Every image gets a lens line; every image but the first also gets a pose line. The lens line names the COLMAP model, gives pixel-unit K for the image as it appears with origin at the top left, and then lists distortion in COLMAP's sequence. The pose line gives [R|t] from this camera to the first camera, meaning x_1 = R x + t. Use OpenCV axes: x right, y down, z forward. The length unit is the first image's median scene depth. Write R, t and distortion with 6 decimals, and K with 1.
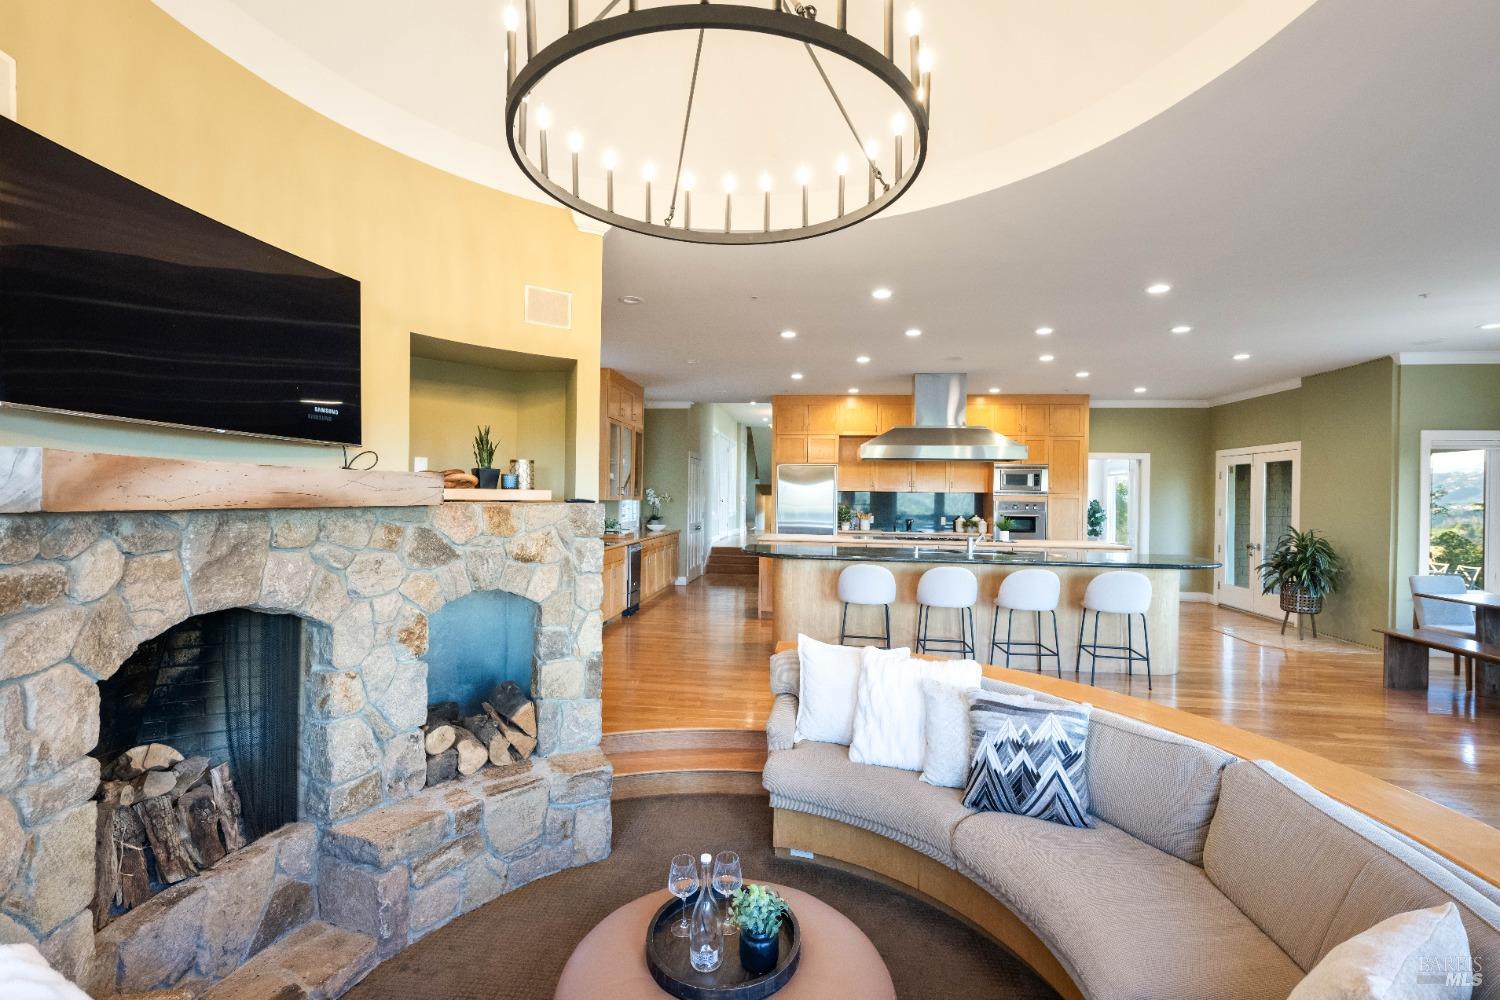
lens RADIAL K [[649.3, 0, 757.1], [0, 649.3, 499.0], [0, 0, 1]] dist [0.001568, 0.000125]
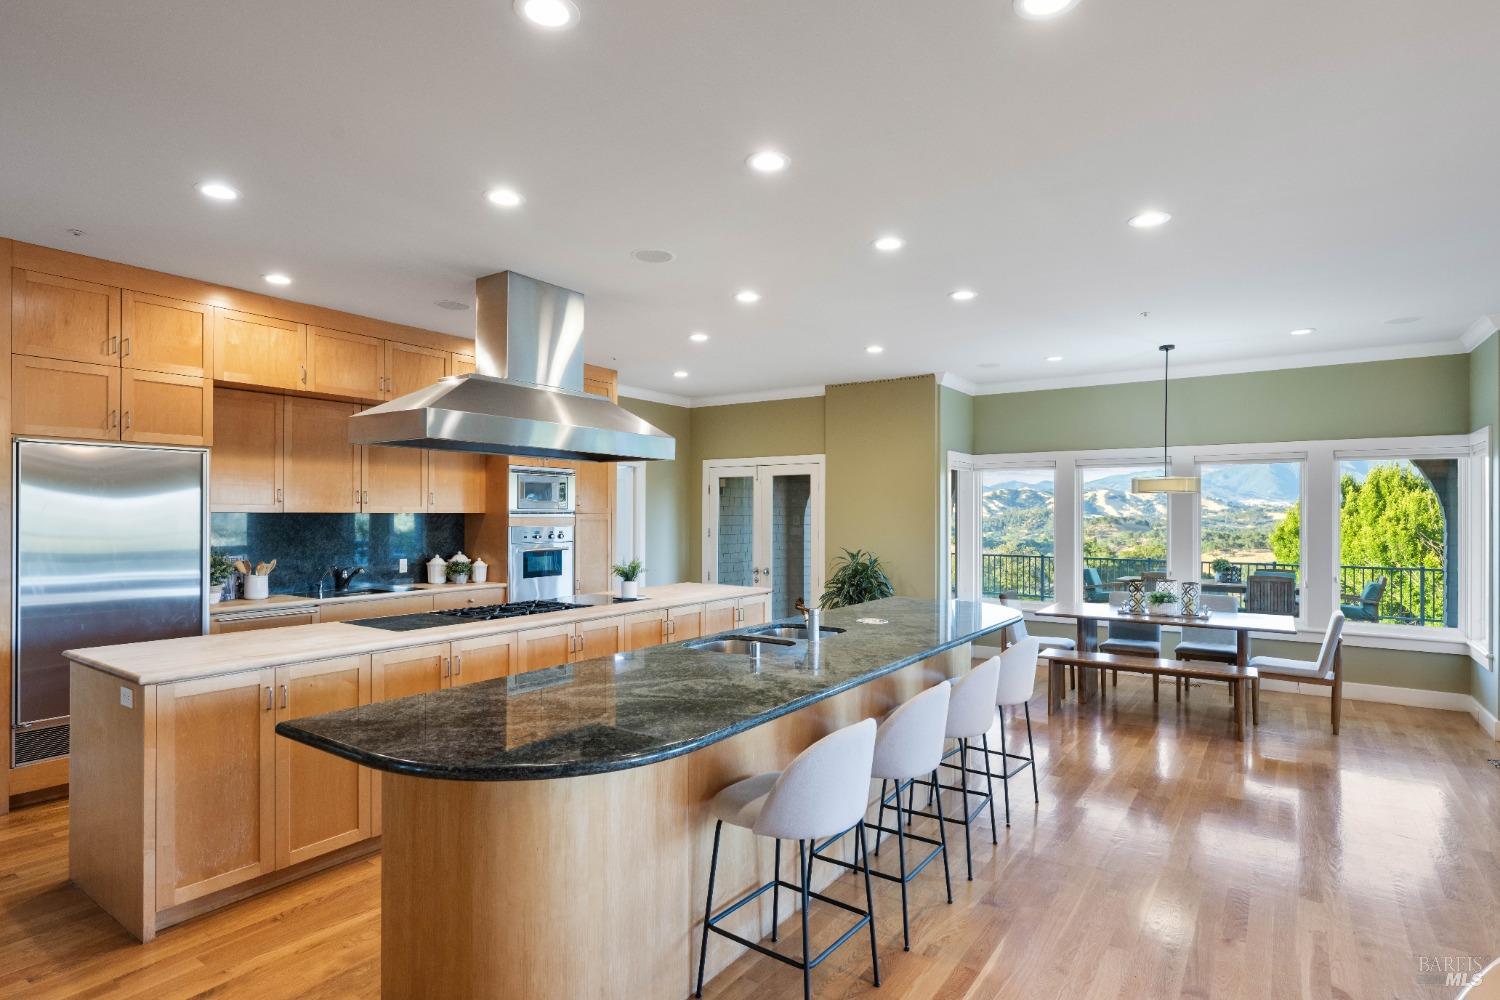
lens RADIAL K [[766.6, 0, 748.8], [0, 766.6, 512.0], [0, 0, 1]] dist [-0.003496, -0.000546]
pose [[0.477358, -0.011683, 0.878631, -0.205268], [0.011657, 0.999908, 0.006963, -0.019289], [-0.878631, 0.006918, 0.477451, 0.695168]]
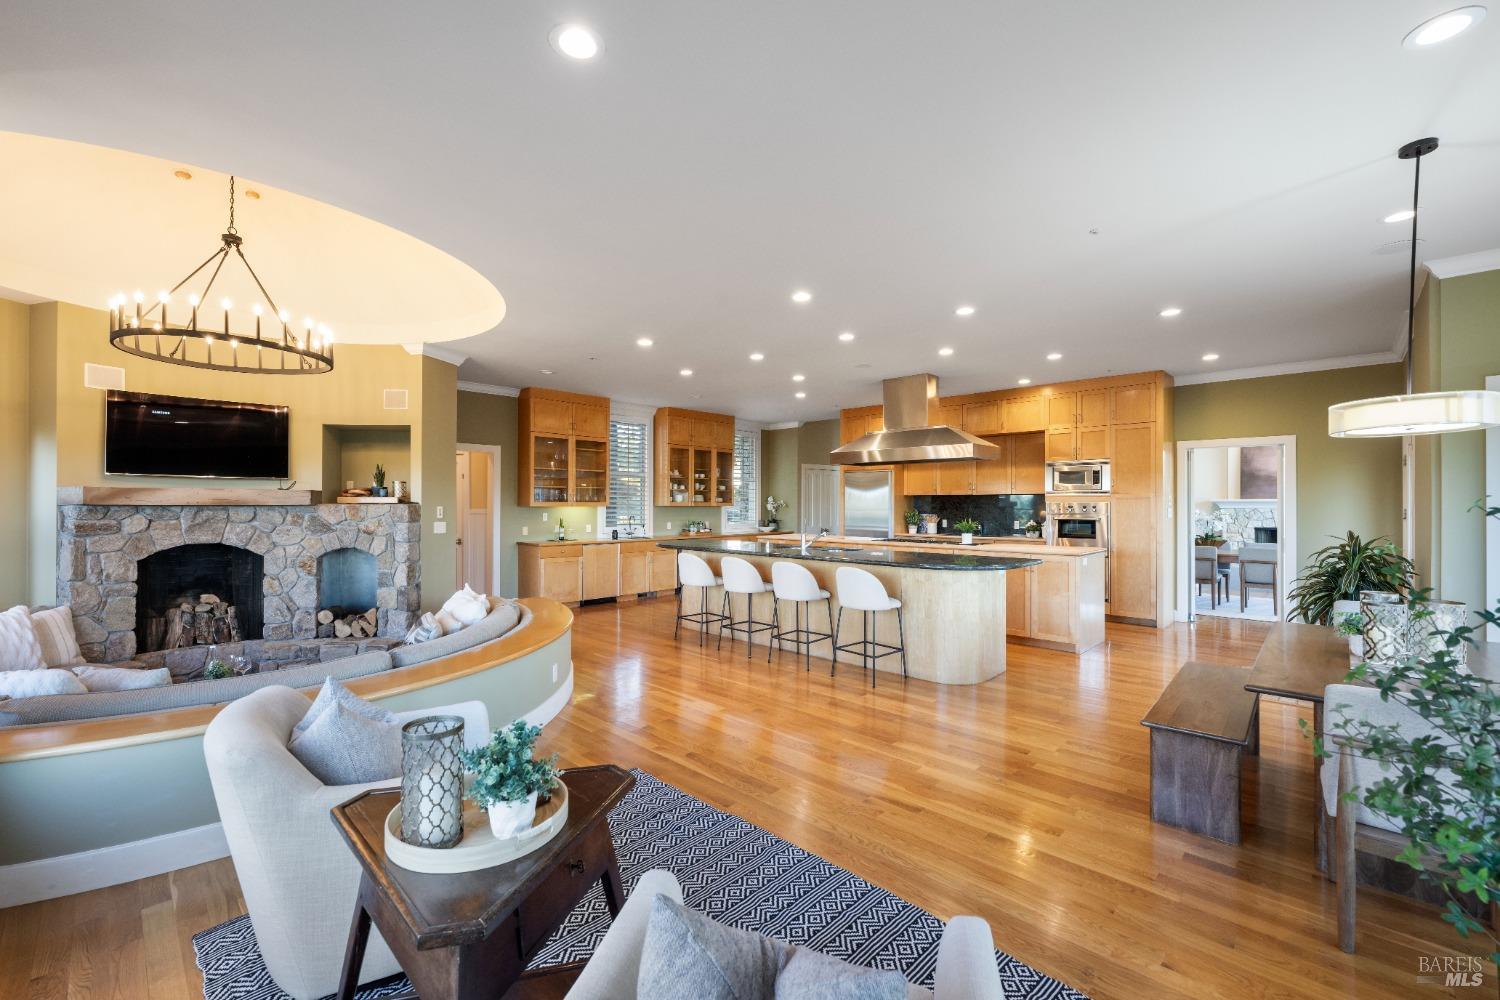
lens RADIAL K [[631.5, 0, 750.7], [0, 631.5, 500.8], [0, 0, 1]] dist [0.009500, 0.000078]
pose [[0.794642, -0.016212, -0.606862, 0.829208], [0.006749, 0.999818, -0.017871, 0.018430], [0.607041, 0.010106, 0.794606, 0.091379]]
